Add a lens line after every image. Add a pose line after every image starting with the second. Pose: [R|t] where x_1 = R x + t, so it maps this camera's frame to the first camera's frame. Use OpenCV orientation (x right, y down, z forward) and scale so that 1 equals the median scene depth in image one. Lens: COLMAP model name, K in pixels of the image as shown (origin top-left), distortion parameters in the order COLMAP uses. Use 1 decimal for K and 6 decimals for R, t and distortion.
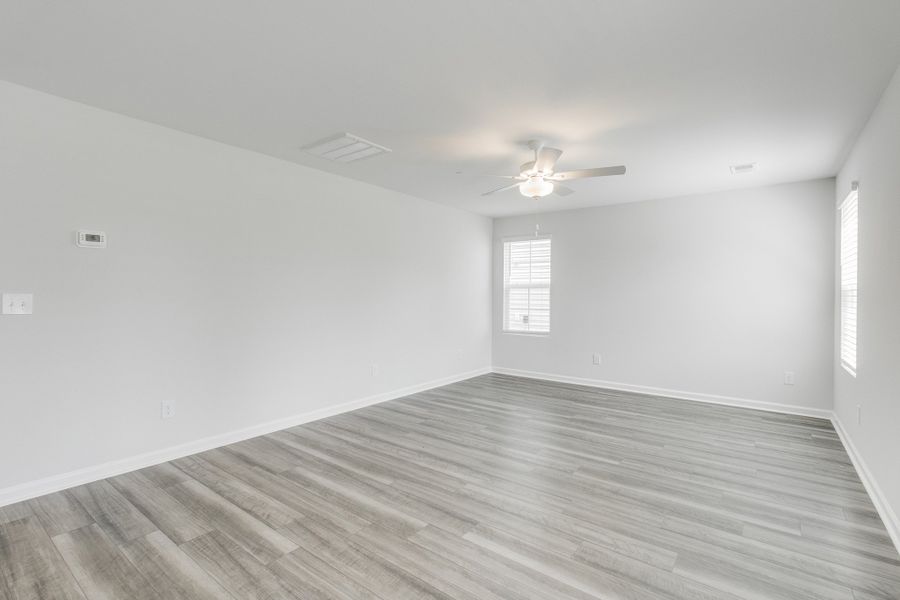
lens RADIAL K [[417.0, 0, 451.6], [0, 417.0, 296.6], [0, 0, 1]] dist [0.001876, 0.000901]
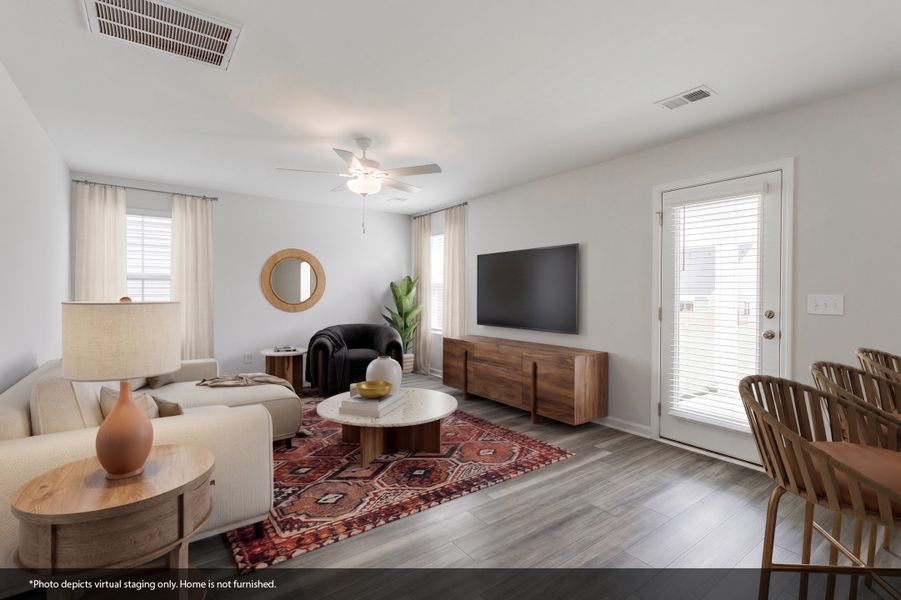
lens RADIAL K [[417.5, 0, 452.8], [0, 417.5, 295.8], [0, 0, 1]] dist [0.001876, 0.000901]
pose [[0.279416, -0.014593, 0.960059, -0.656752], [0.000429, 0.999886, 0.015074, -0.005137], [-0.960170, -0.003800, 0.279391, 0.462876]]
